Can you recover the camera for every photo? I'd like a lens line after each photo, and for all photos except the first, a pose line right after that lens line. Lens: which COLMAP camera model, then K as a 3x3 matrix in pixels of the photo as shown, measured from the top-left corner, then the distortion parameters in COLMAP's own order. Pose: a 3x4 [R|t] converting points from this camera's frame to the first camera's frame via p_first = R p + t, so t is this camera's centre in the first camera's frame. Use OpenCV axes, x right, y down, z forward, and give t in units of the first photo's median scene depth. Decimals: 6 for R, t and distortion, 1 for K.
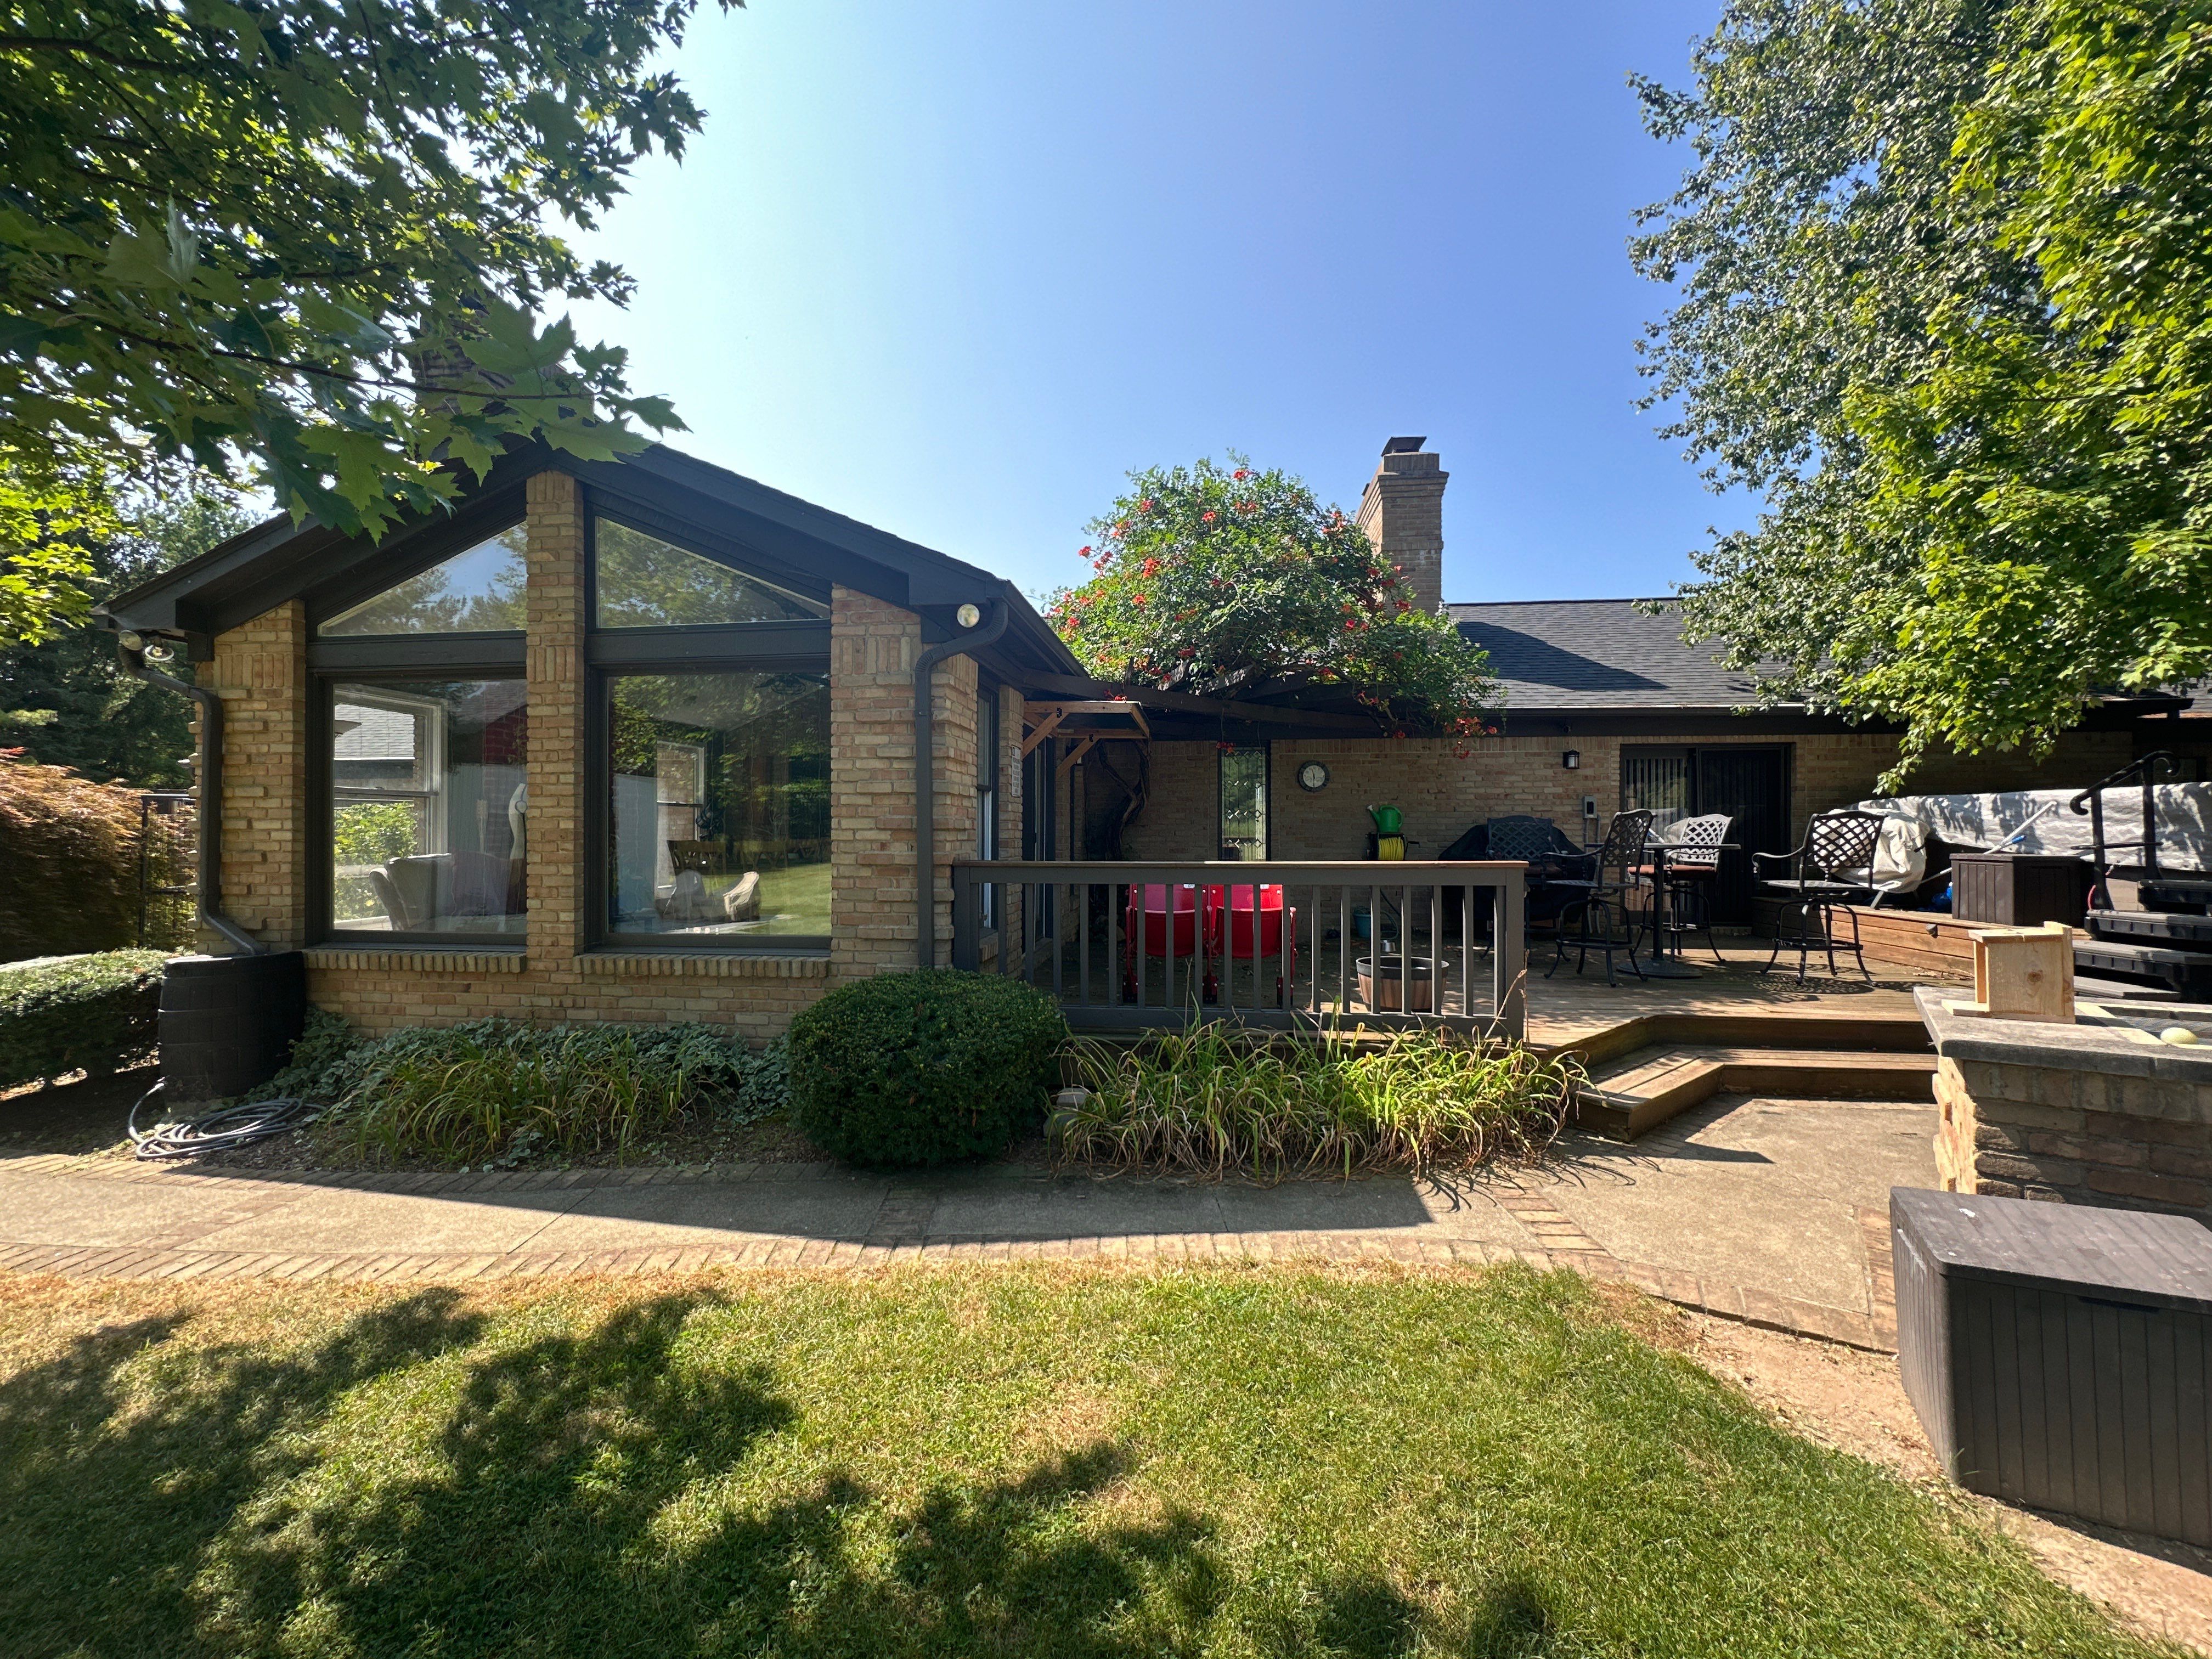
lens RADIAL K [[878.1, 0, 1106.0], [0, 878.1, 829.5], [0, 0, 1]] dist [-0.000591, -0.000387]
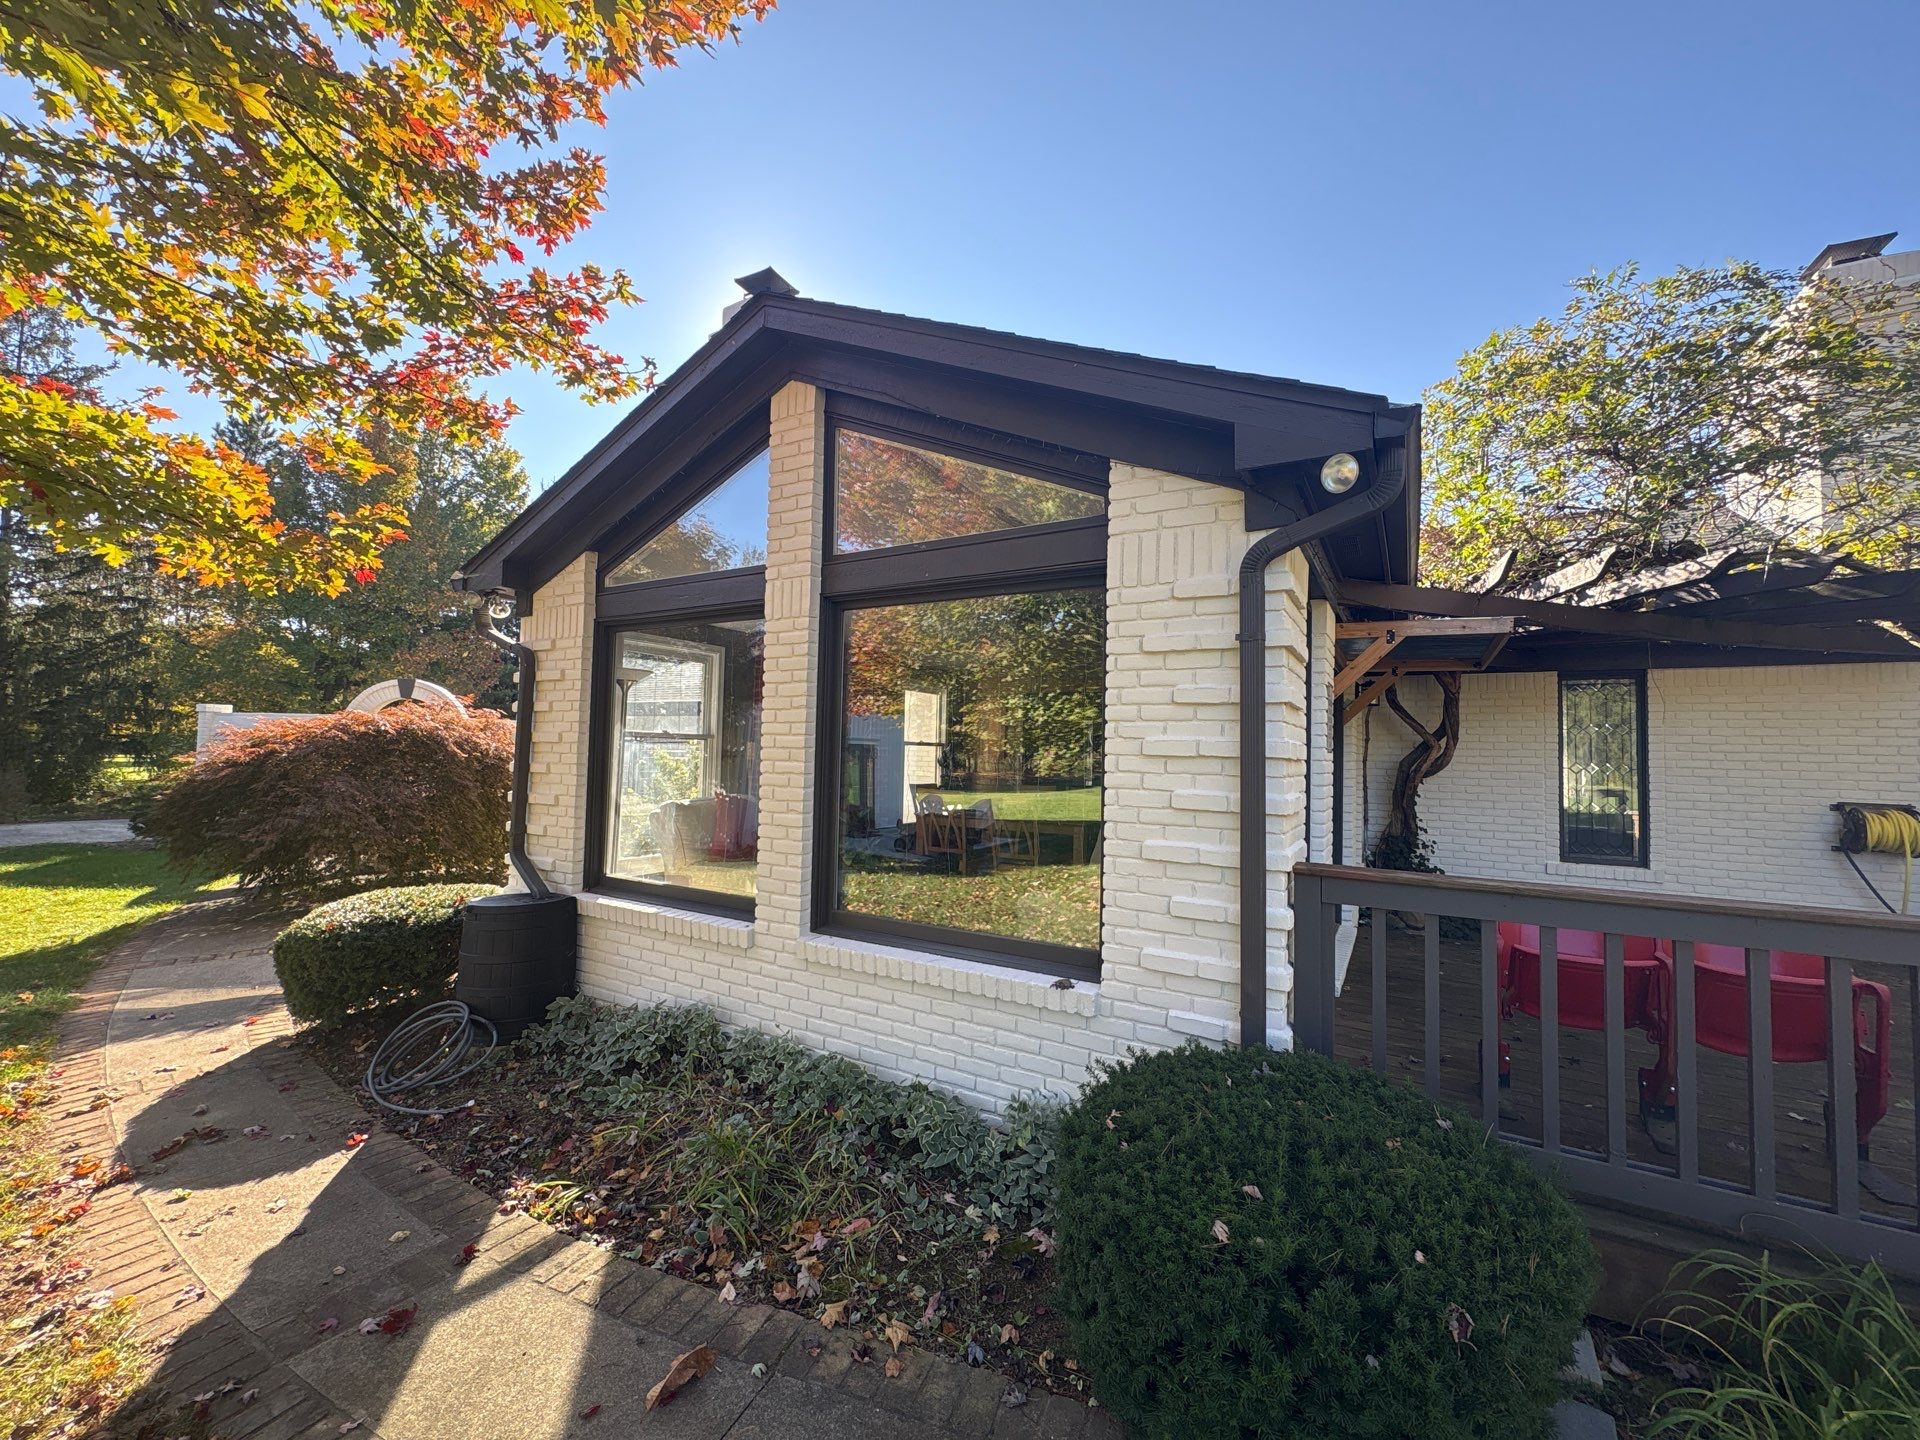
lens RADIAL K [[762.2, 0, 960.0], [0, 762.2, 720.0], [0, 0, 1]] dist [-0.000591, -0.000387]
pose [[0.915167, 0.003835, -0.403058, -0.167970], [-0.023043, 0.998817, -0.042817, -0.039112], [0.402417, 0.048472, 0.914172, 0.380747]]
